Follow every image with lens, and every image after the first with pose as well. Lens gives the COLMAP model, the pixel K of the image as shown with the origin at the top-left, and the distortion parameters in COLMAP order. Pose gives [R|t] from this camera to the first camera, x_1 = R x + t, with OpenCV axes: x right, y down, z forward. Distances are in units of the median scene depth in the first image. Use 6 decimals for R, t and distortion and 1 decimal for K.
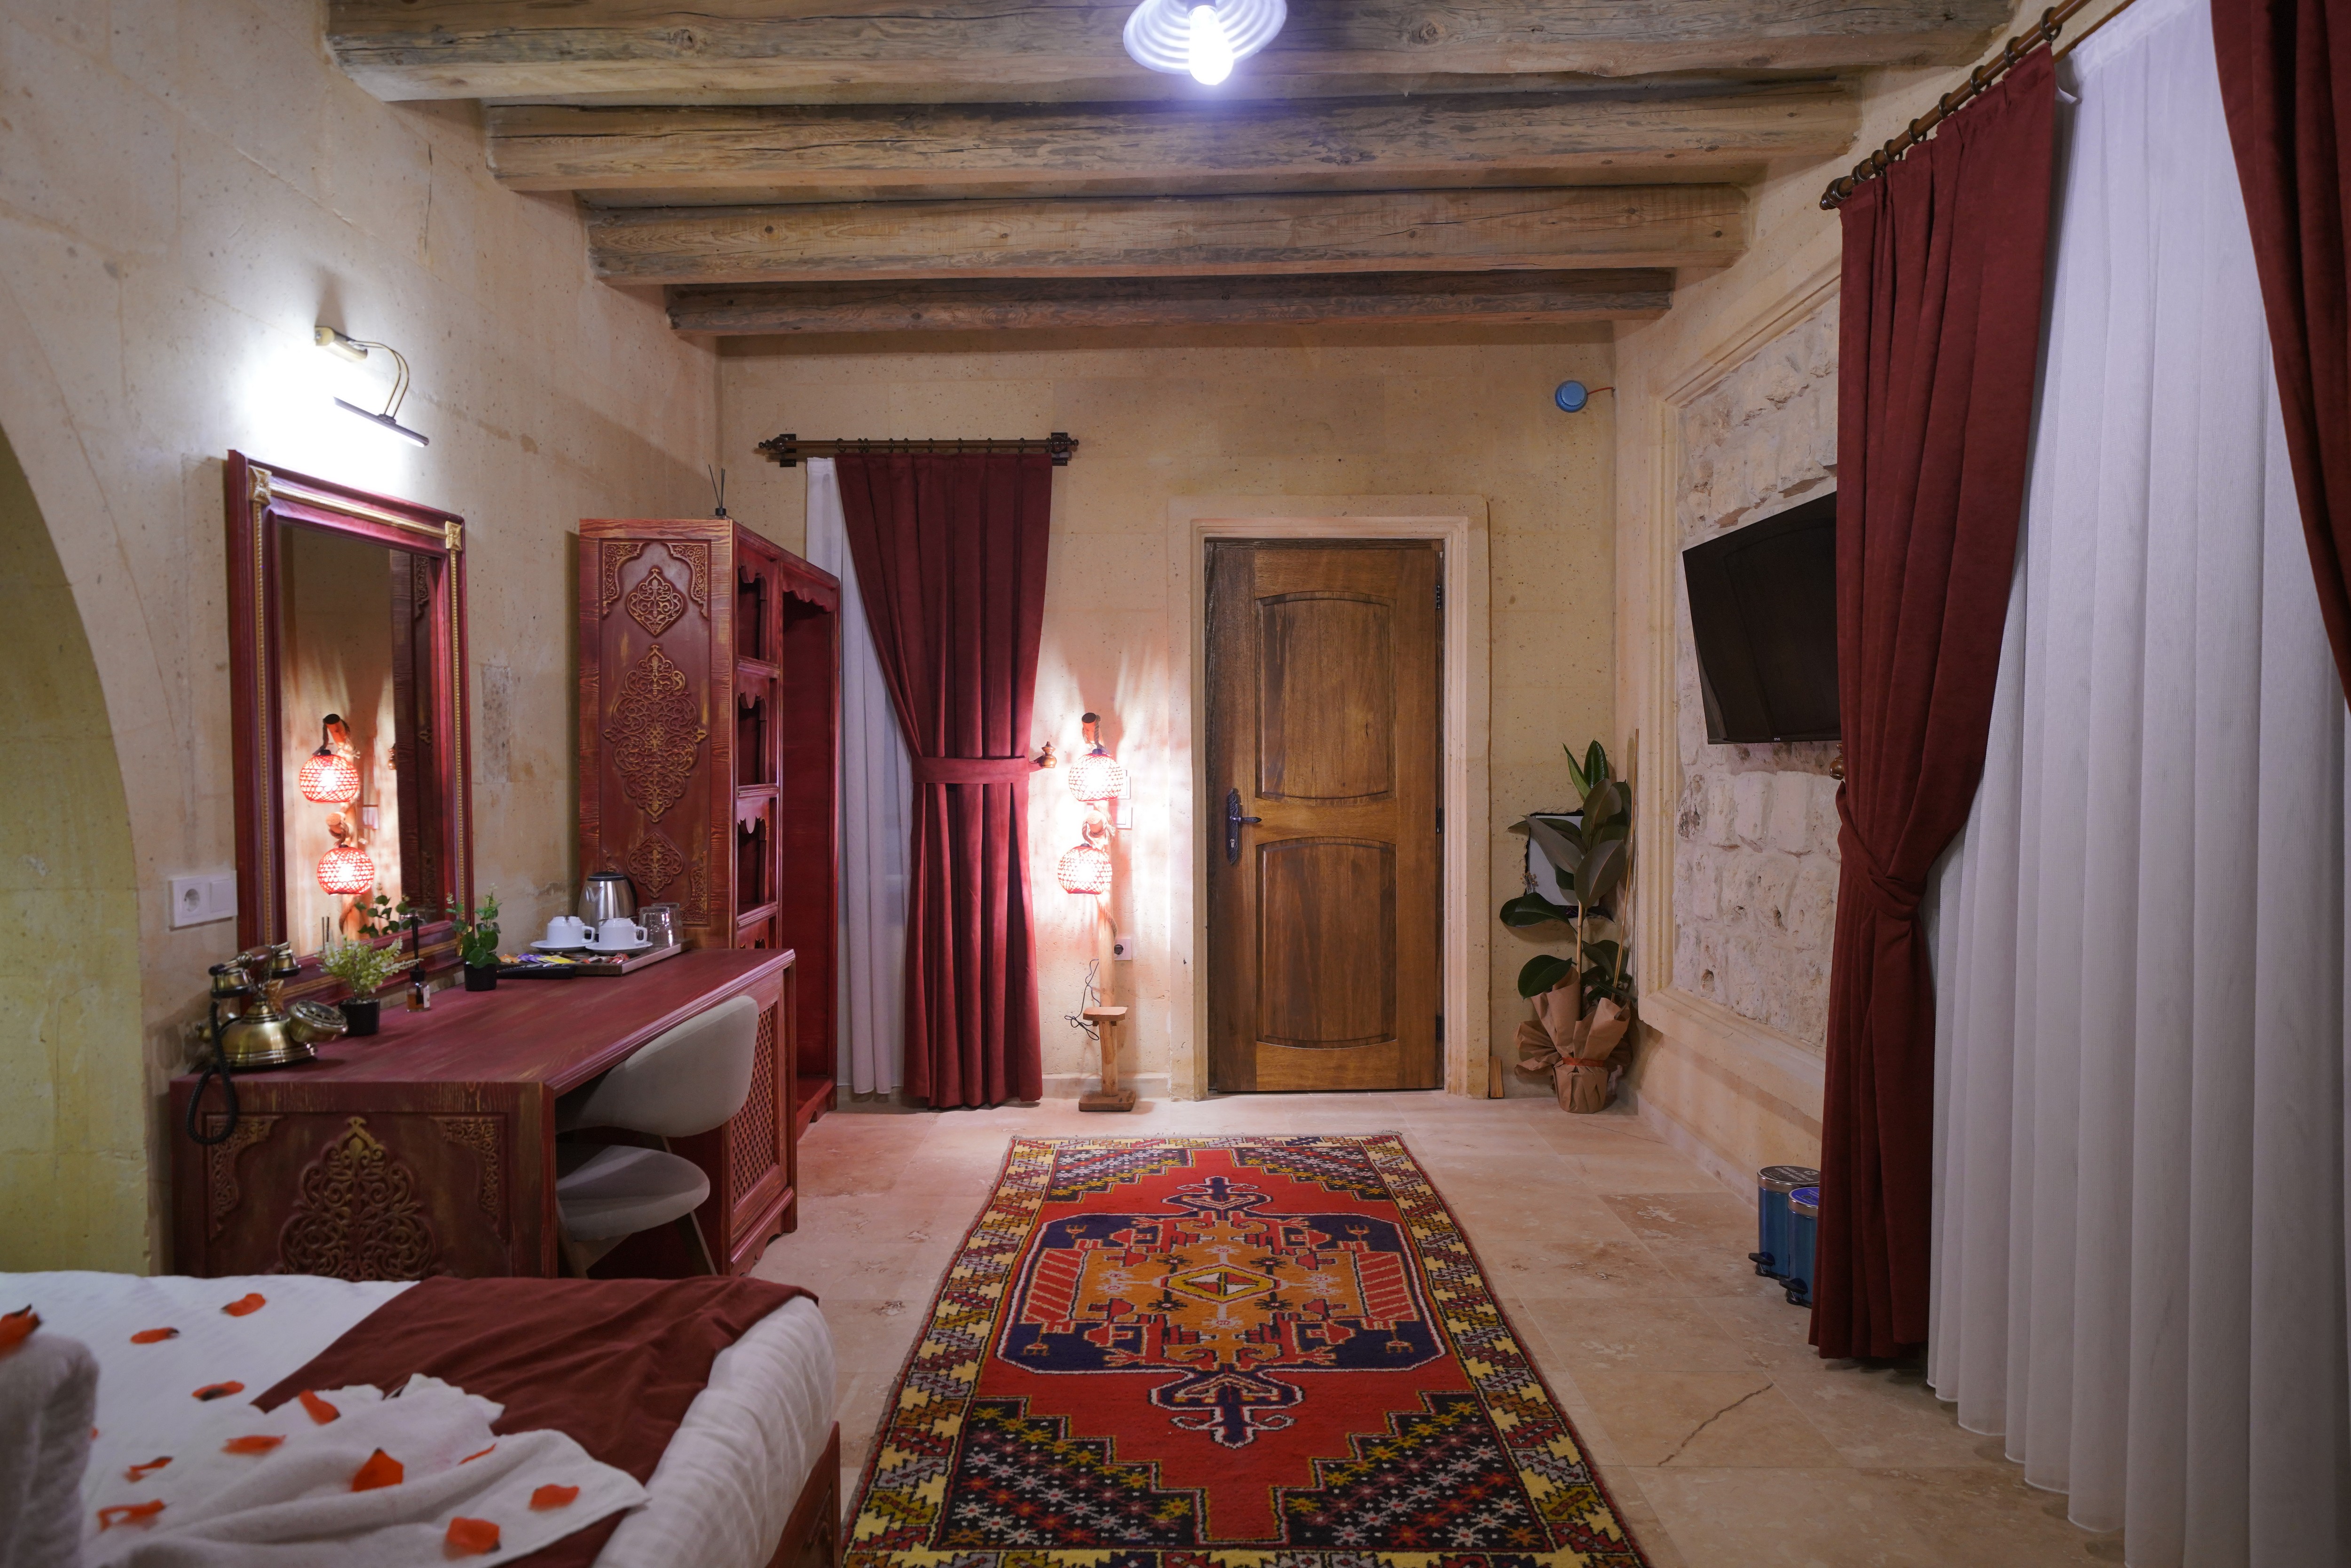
lens RADIAL K [[1497.0, 0, 1165.4], [0, 1497.0, 793.4], [0, 0, 1]] dist [-0.000767, 0.002362]
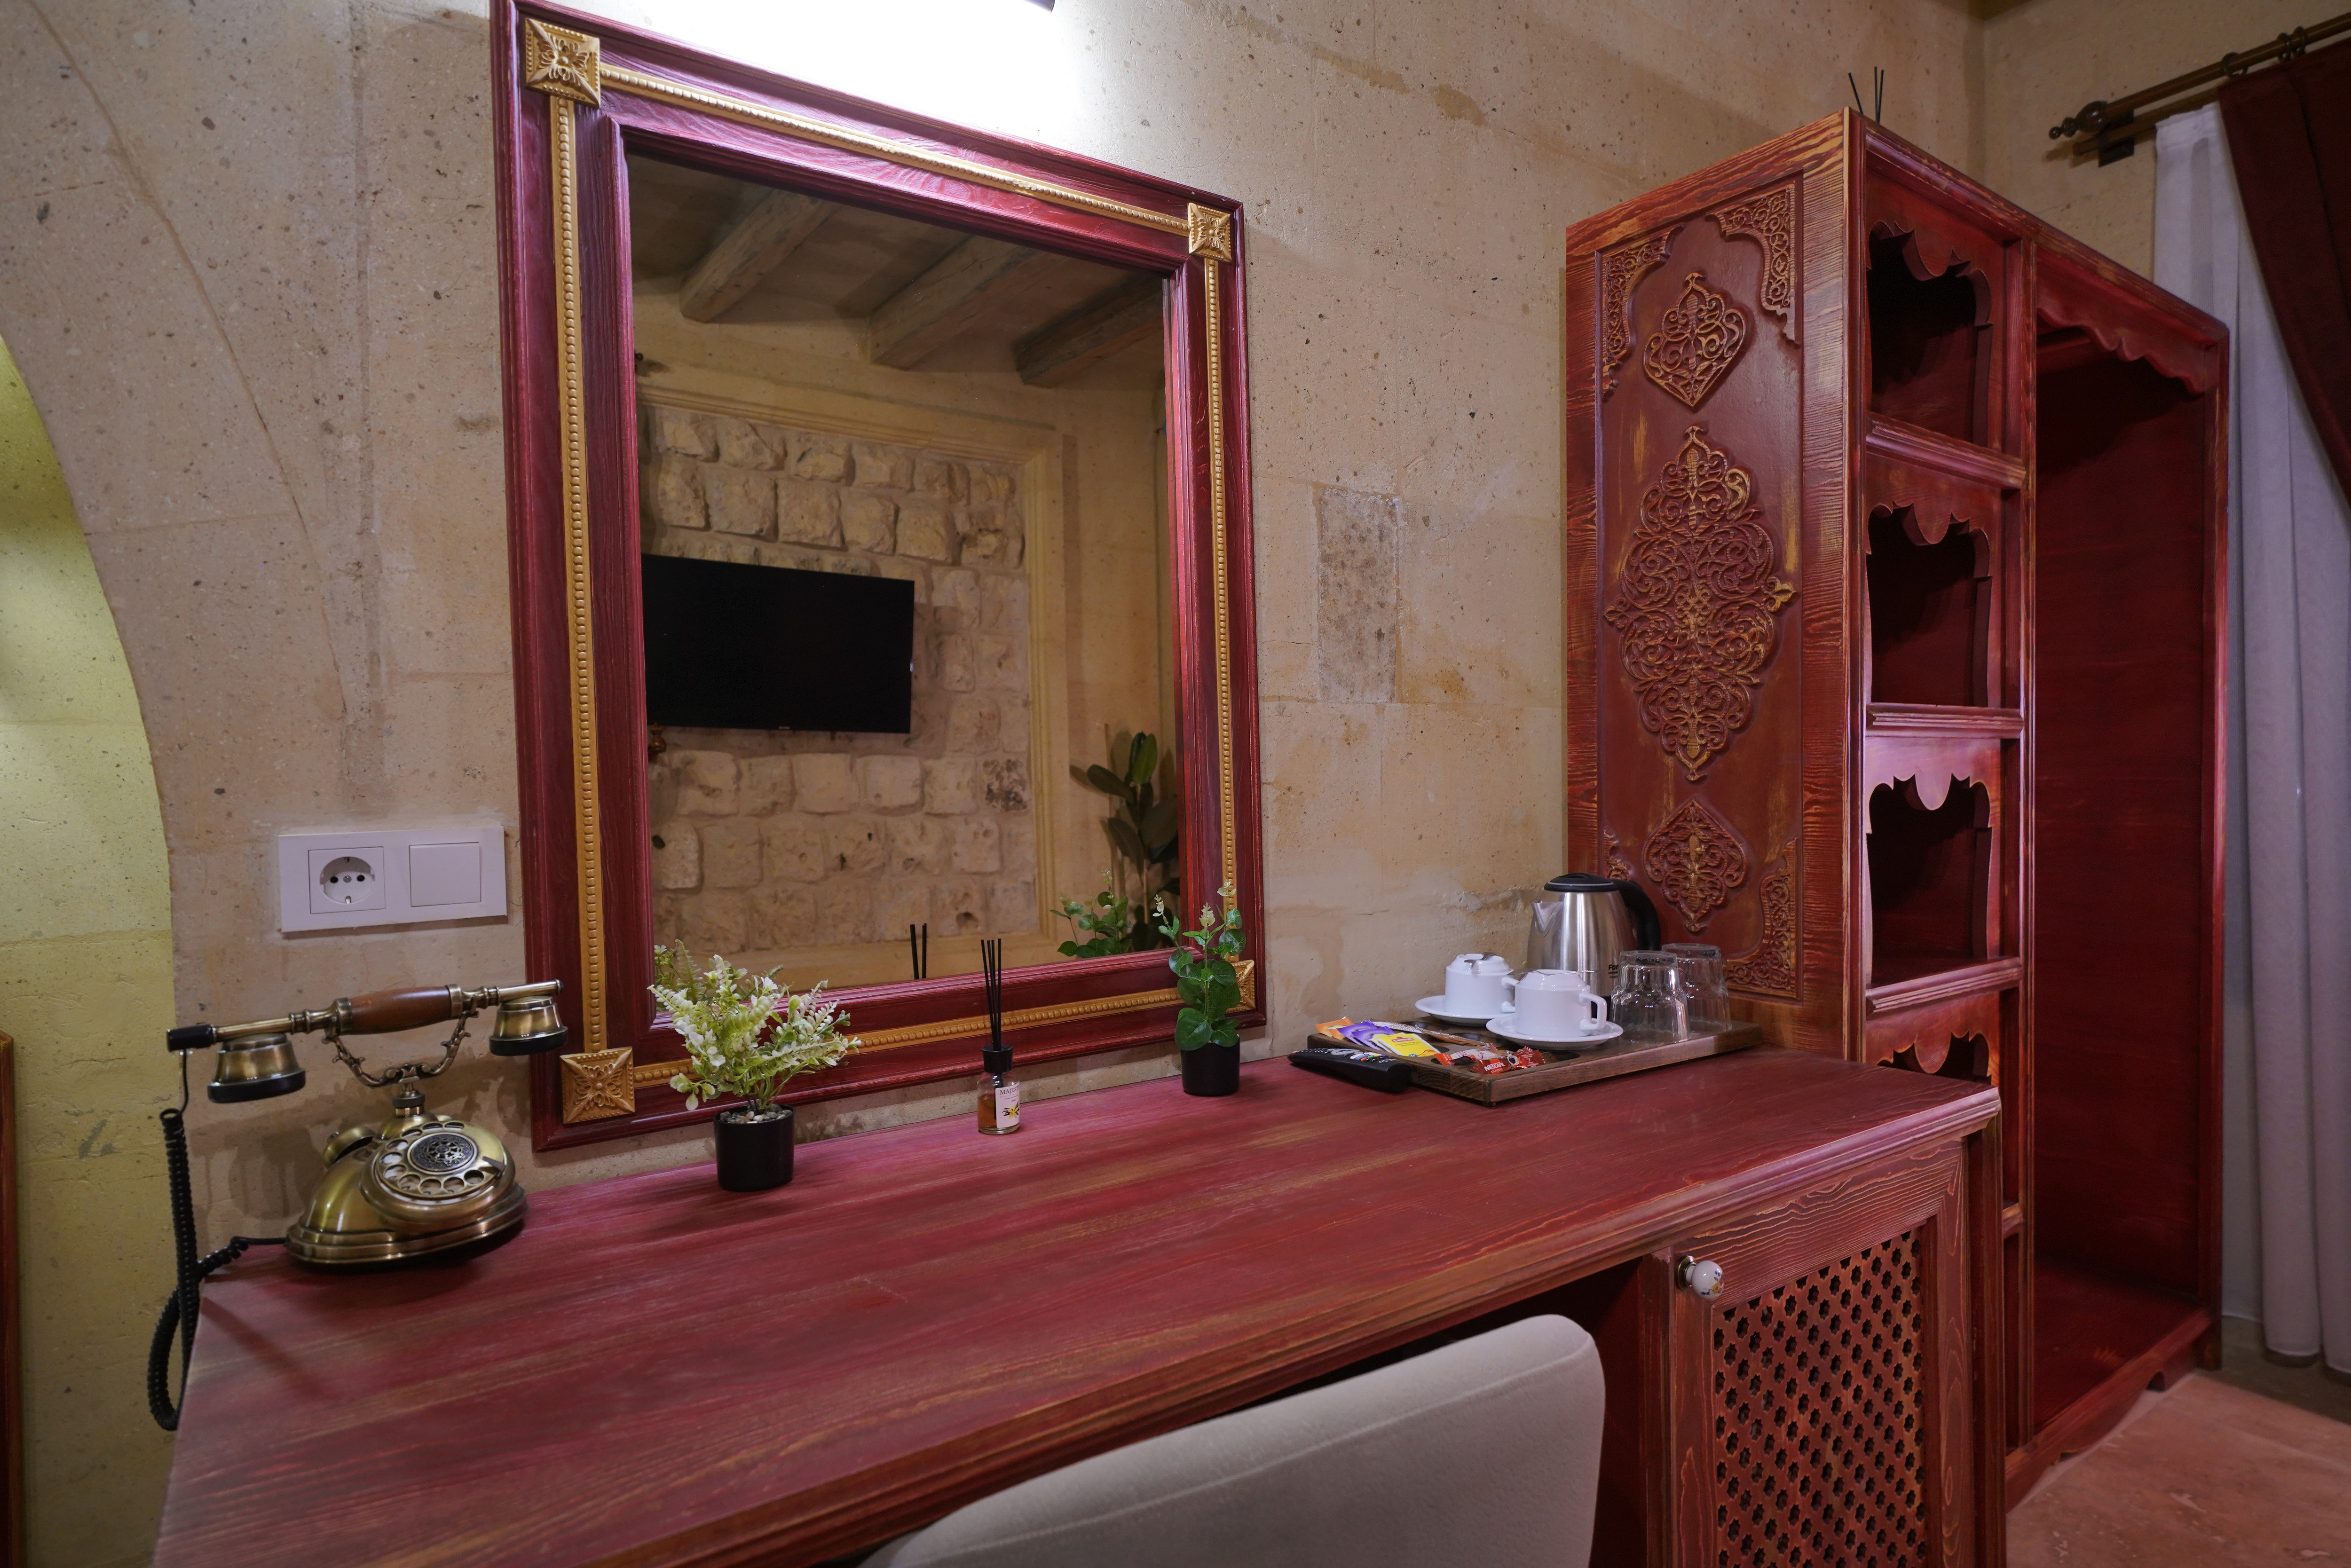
lens RADIAL K [[1268.9, 0, 1164.3], [0, 1268.9, 790.3], [0, 0, 1]] dist [0.000575, -0.000443]
pose [[0.569622, -0.001311, -0.821905, -0.100115], [-0.007246, 0.999952, -0.006616, 0.028550], [0.821875, 0.009724, 0.569586, 0.660062]]
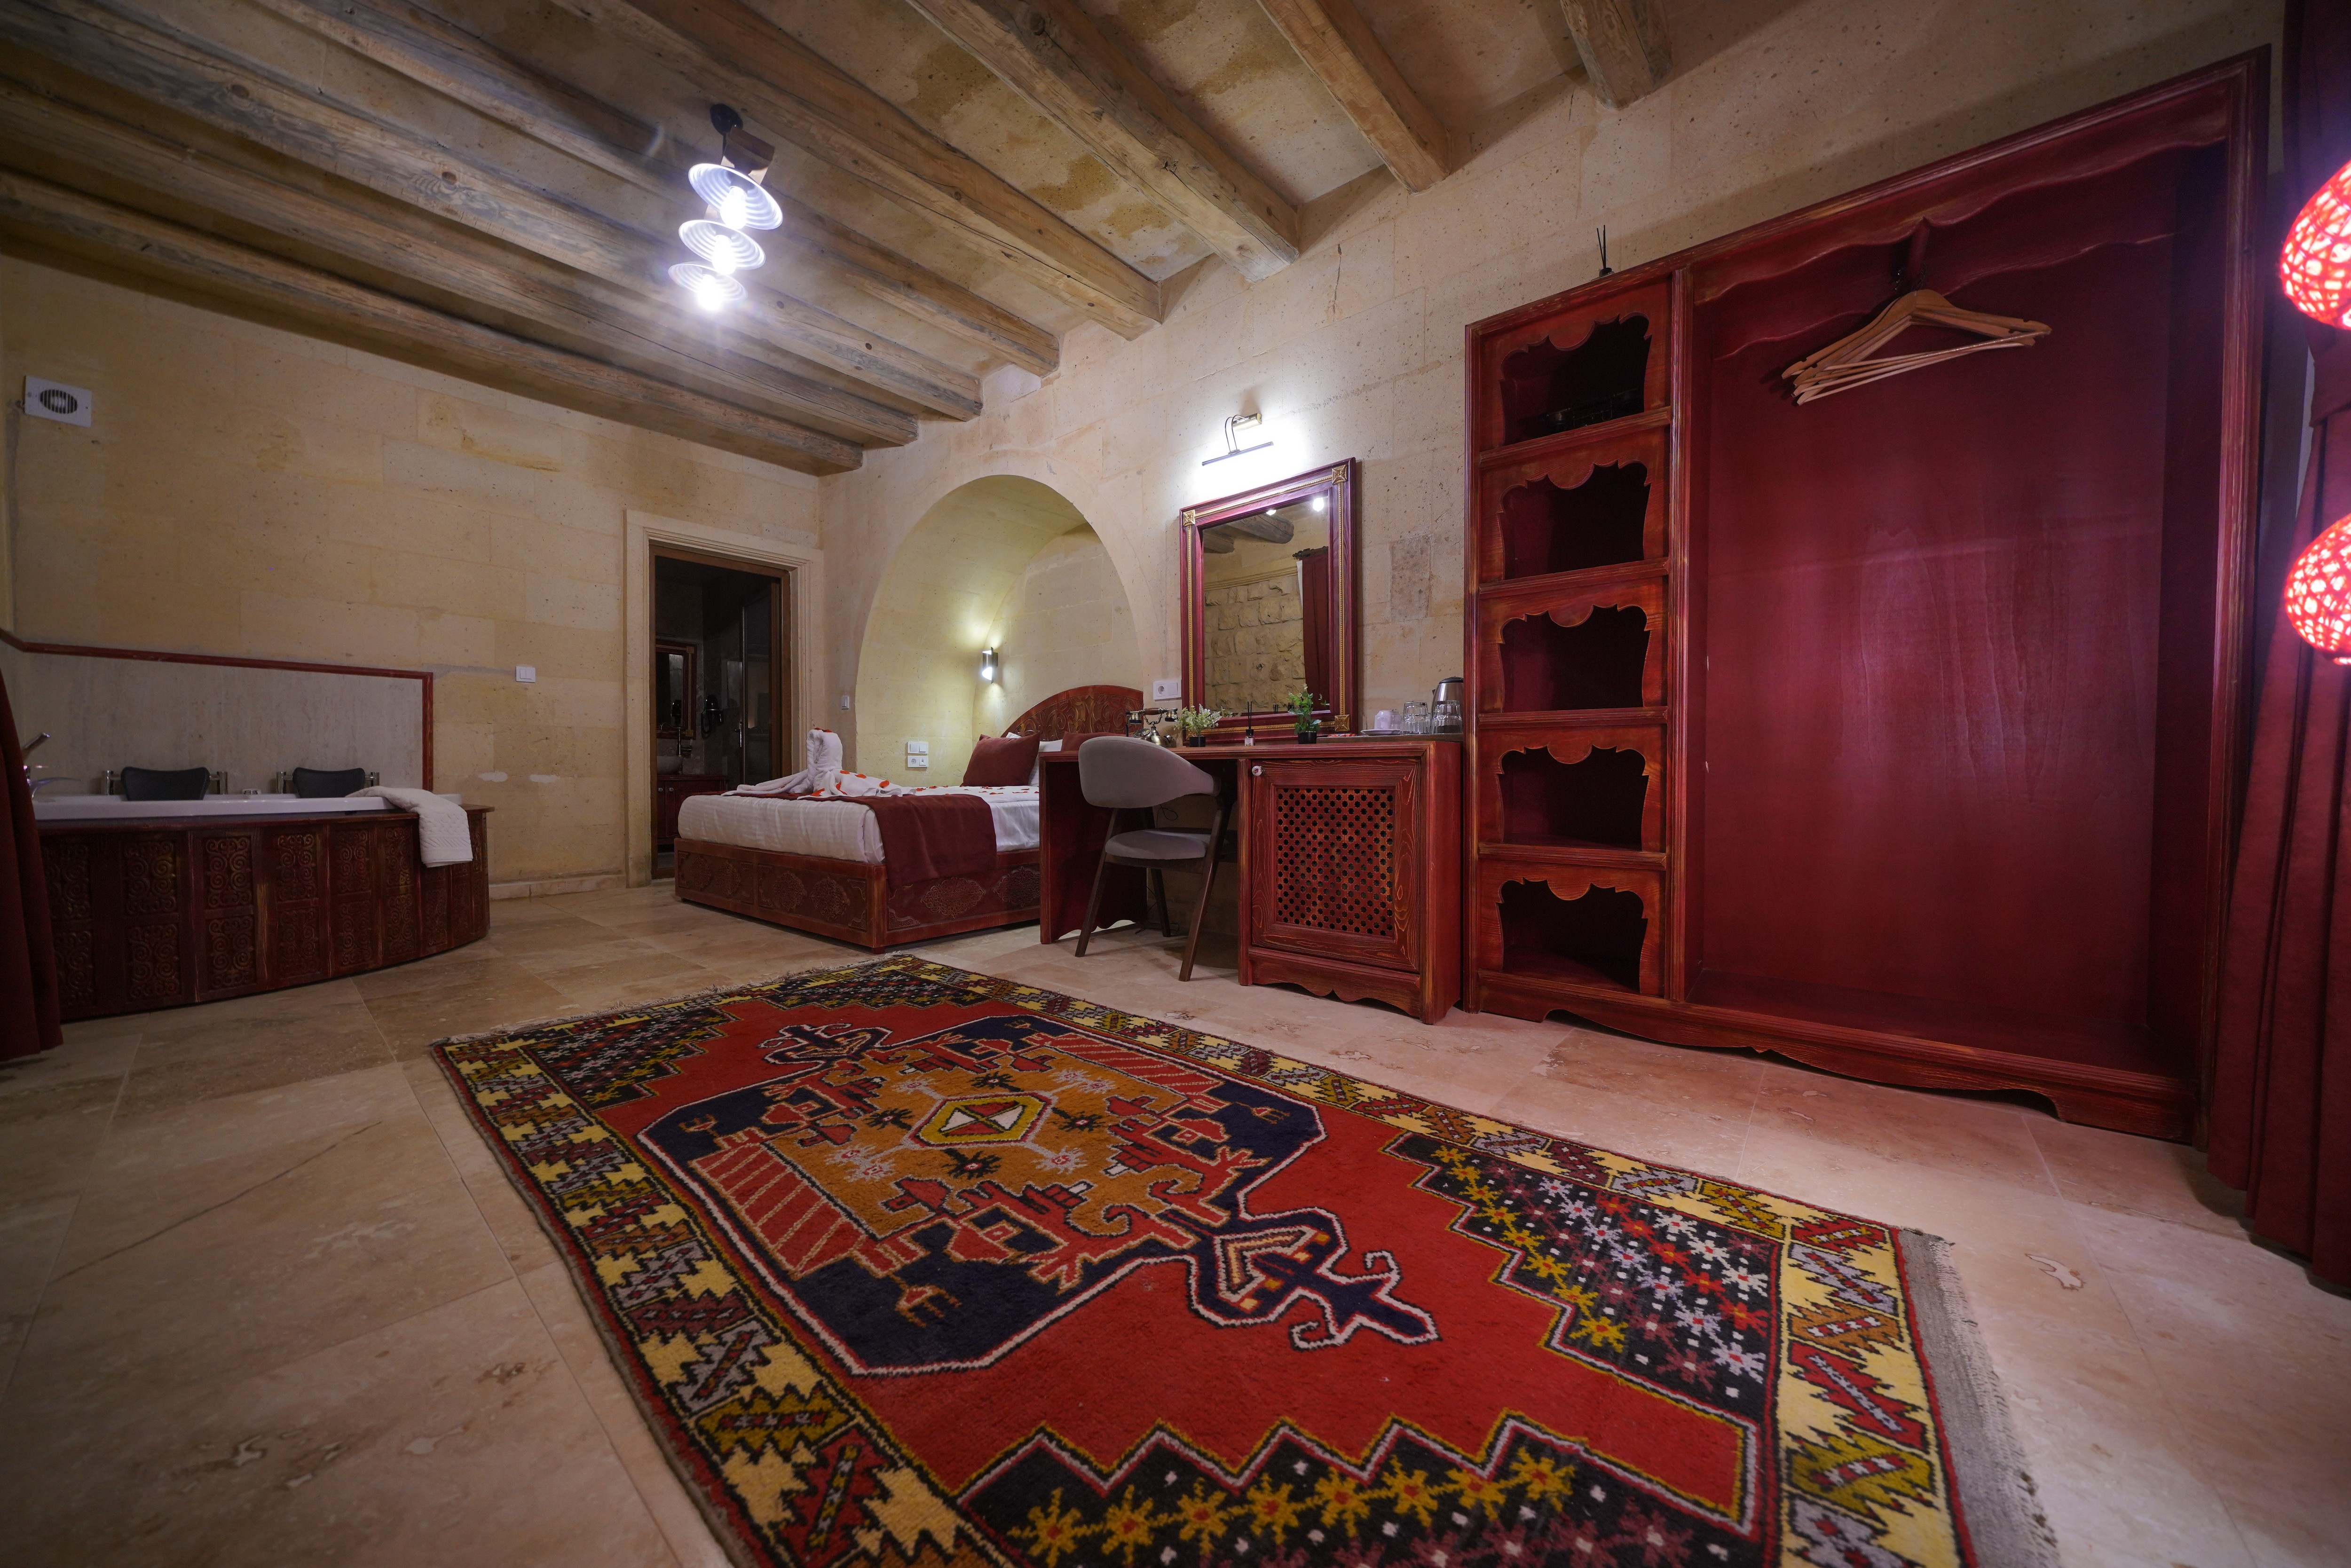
lens RADIAL K [[795.7, 0, 1170.9], [0, 795.7, 788.2], [0, 0, 1]] dist [-0.005413, 0.000577]
pose [[-0.644616, 0.020338, -0.764236, 0.285188], [-0.019196, 0.998900, 0.042774, 0.124515], [0.764266, 0.042244, -0.643516, 1.297952]]
